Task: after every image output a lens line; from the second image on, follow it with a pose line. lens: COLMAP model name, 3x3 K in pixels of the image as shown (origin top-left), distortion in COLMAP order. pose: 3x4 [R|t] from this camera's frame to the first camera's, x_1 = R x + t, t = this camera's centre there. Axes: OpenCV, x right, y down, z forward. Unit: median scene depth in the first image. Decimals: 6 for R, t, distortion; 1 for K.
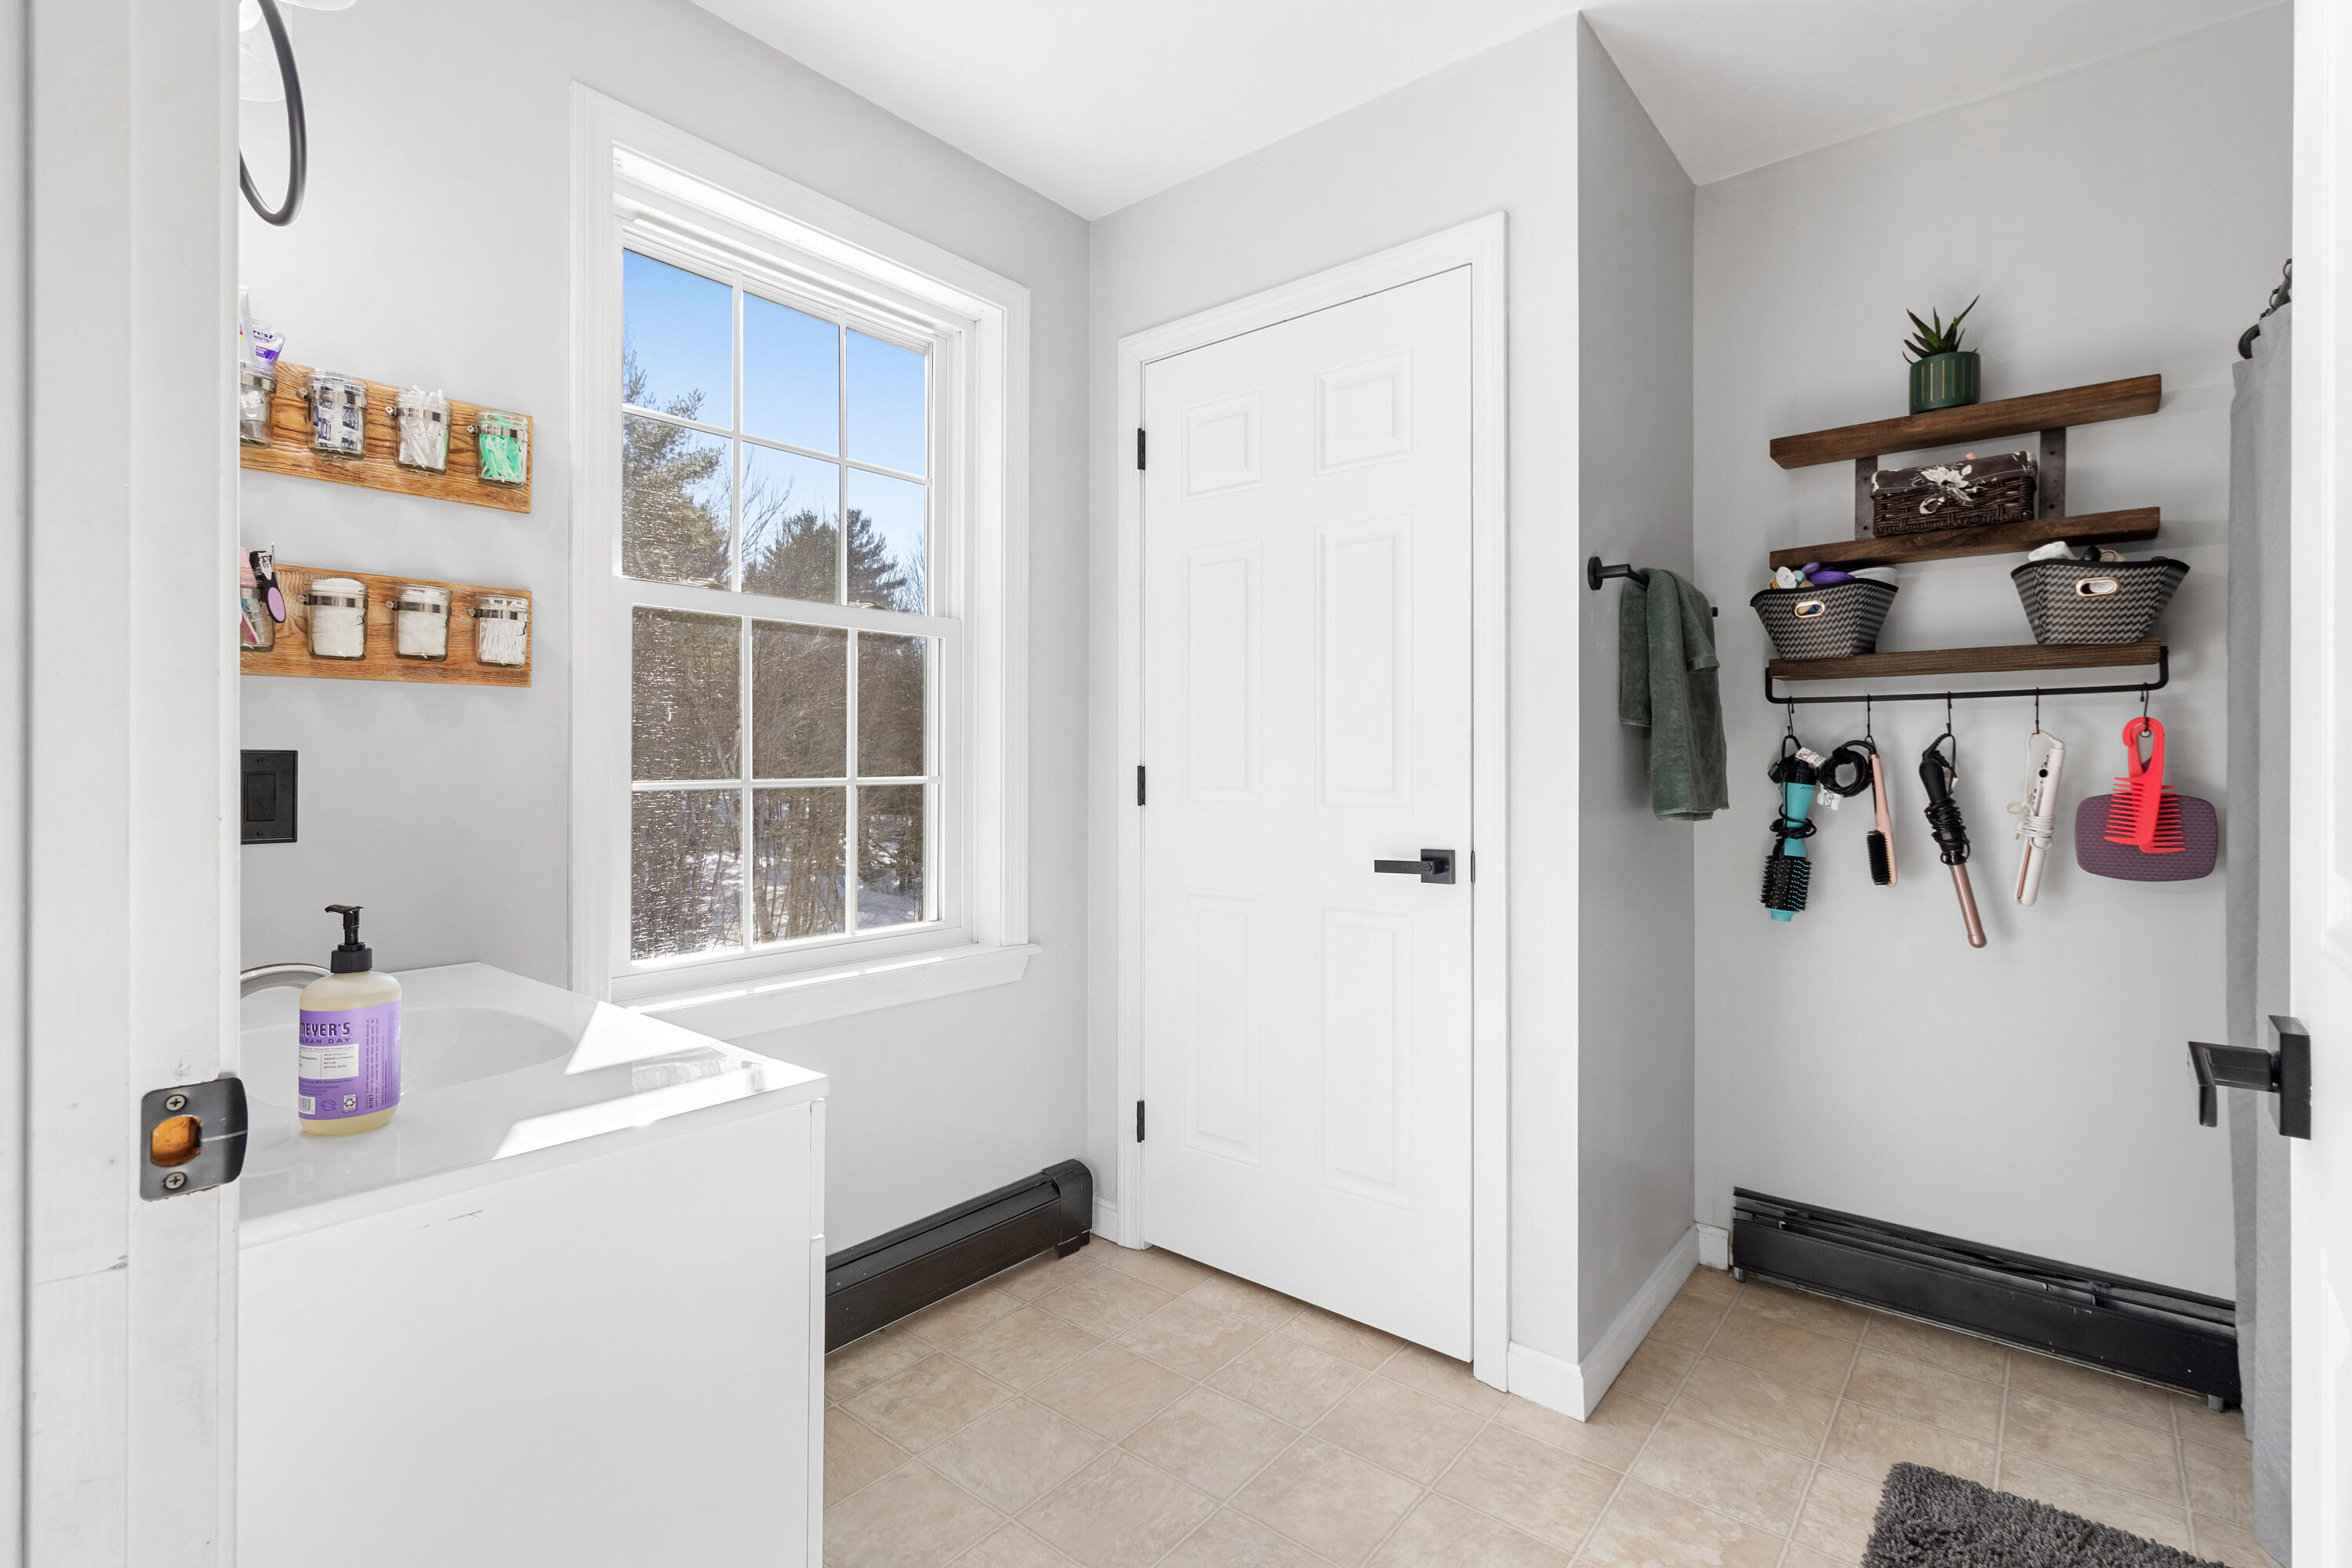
lens RADIAL K [[1087.2, 0, 1186.6], [0, 1087.2, 768.6], [0, 0, 1]] dist [-0.000359, 0.000202]
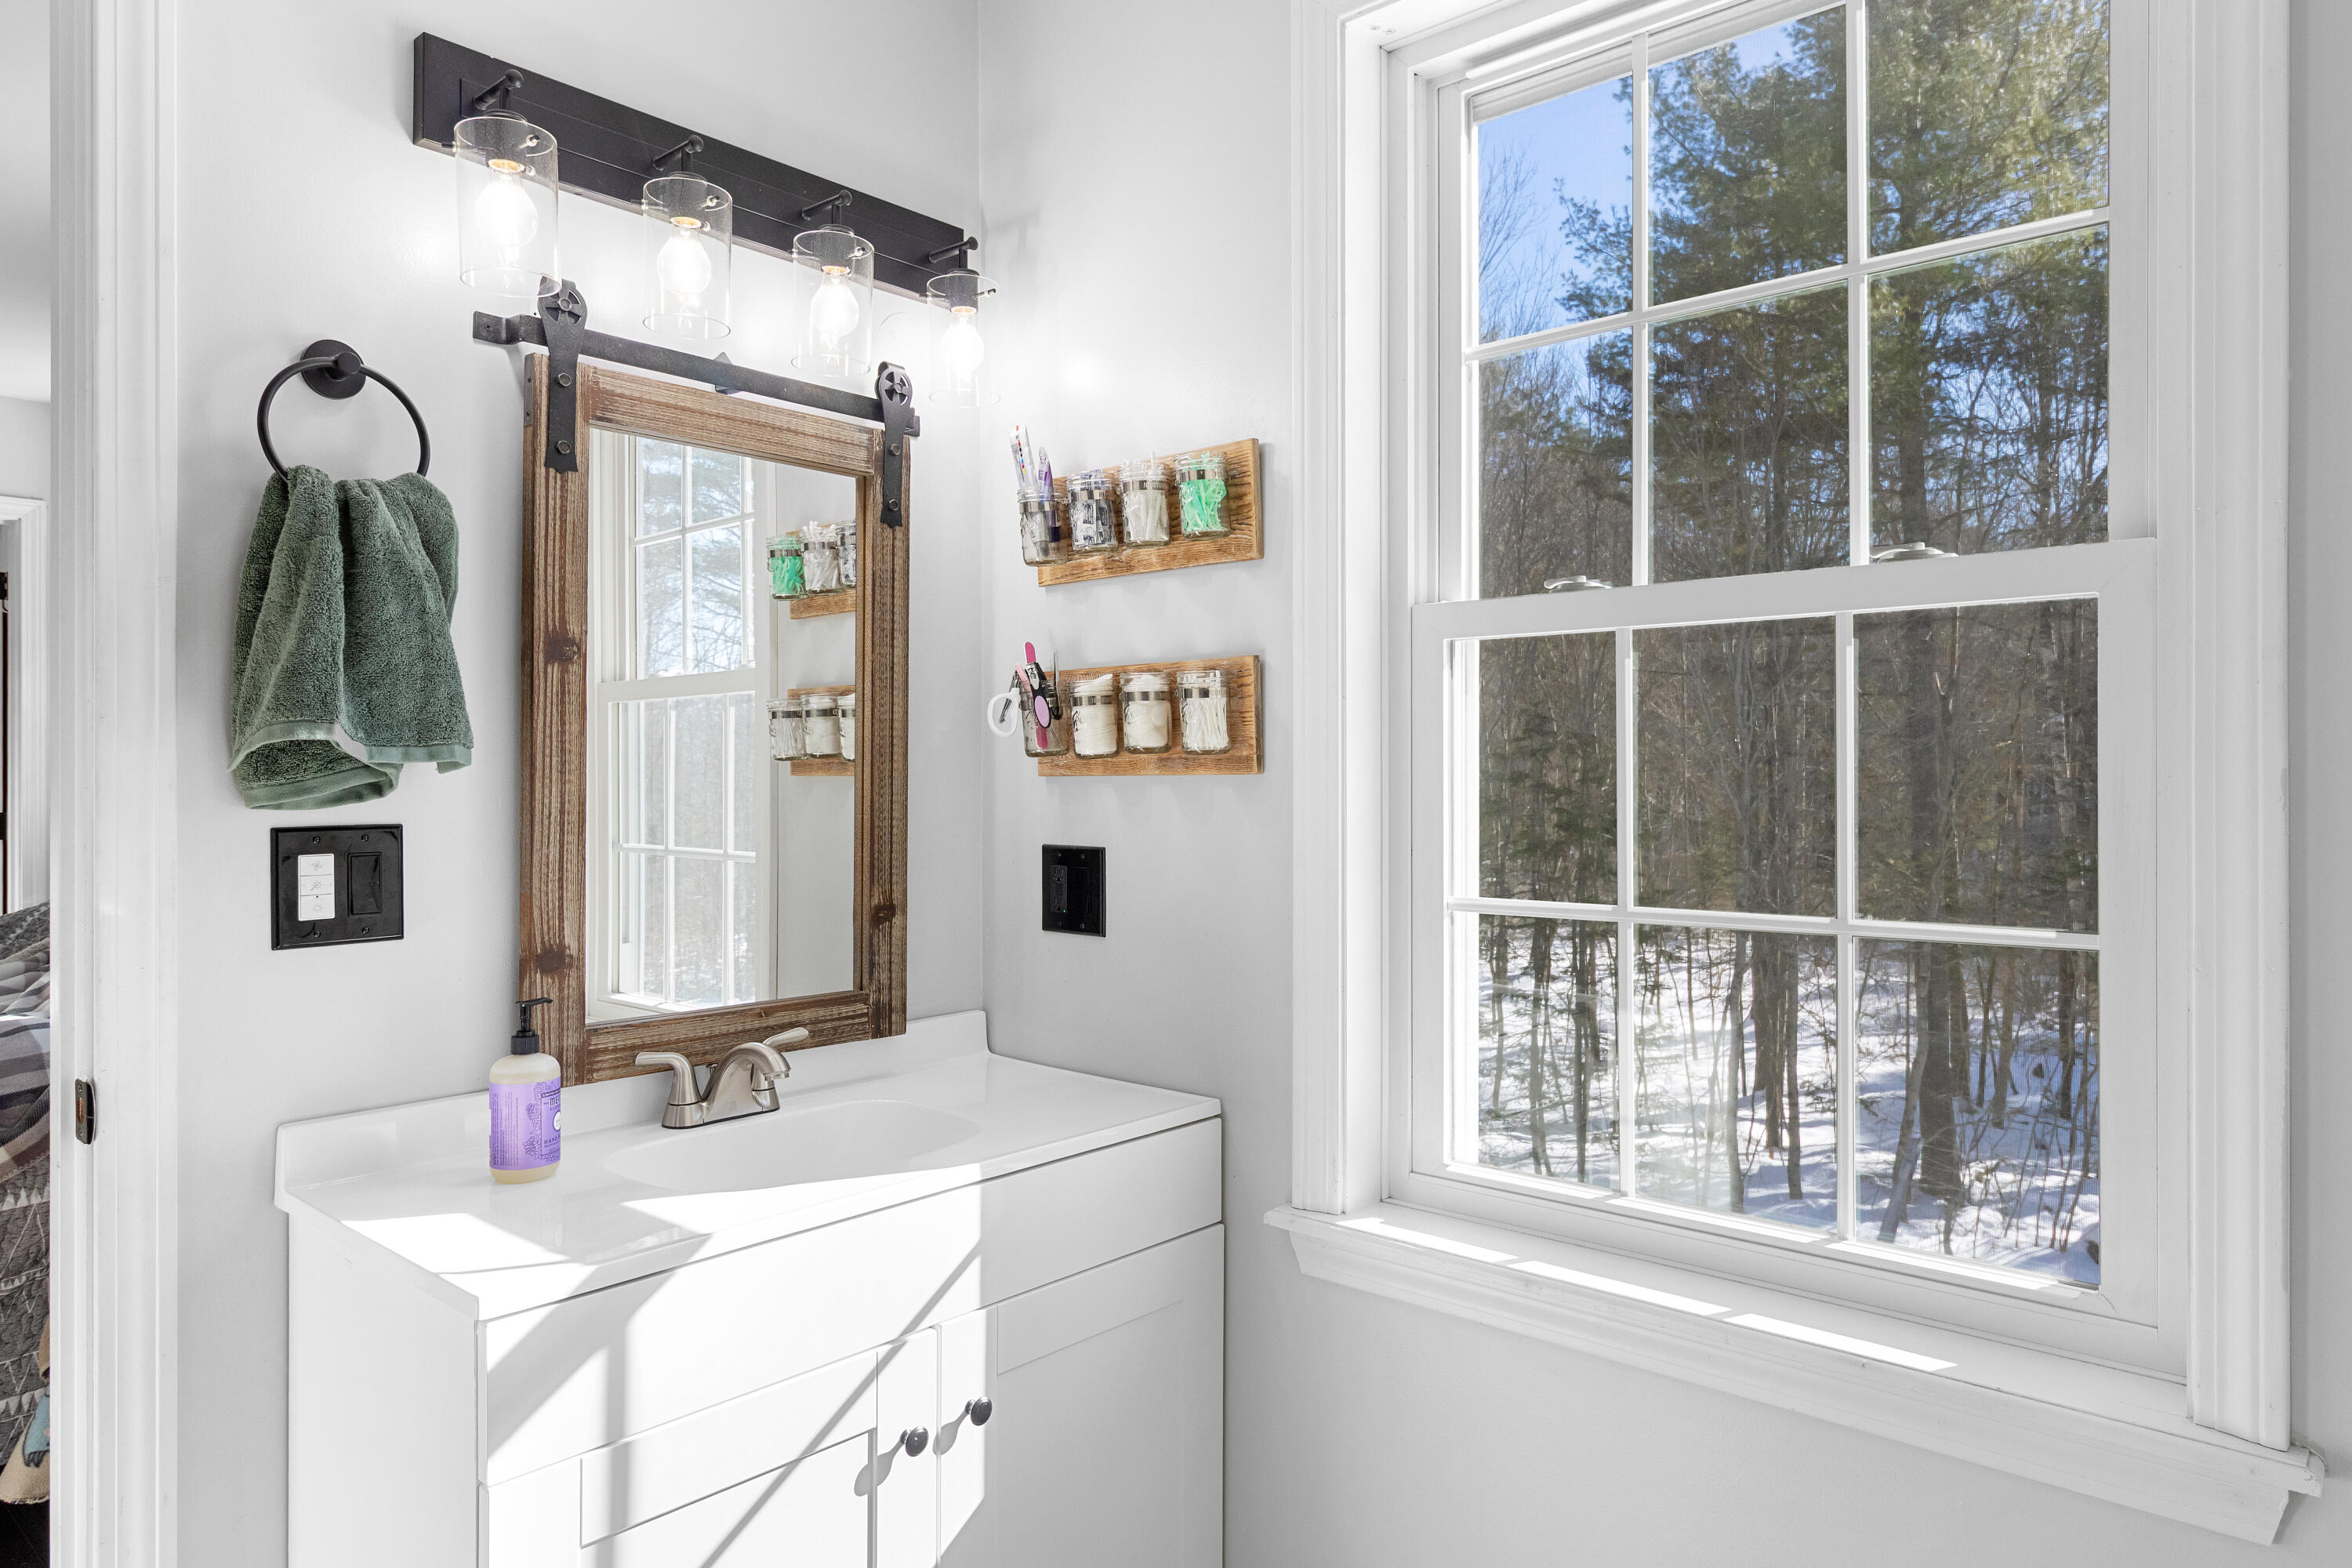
lens RADIAL K [[1467.7, 0, 1187.5], [0, 1467.7, 772.5], [0, 0, 1]] dist [0.001718, -0.001716]
pose [[-0.044246, -0.001474, -0.999020, 0.505030], [-0.007734, 0.999969, -0.001133, -0.074325], [0.998991, 0.007676, -0.044256, 1.014250]]
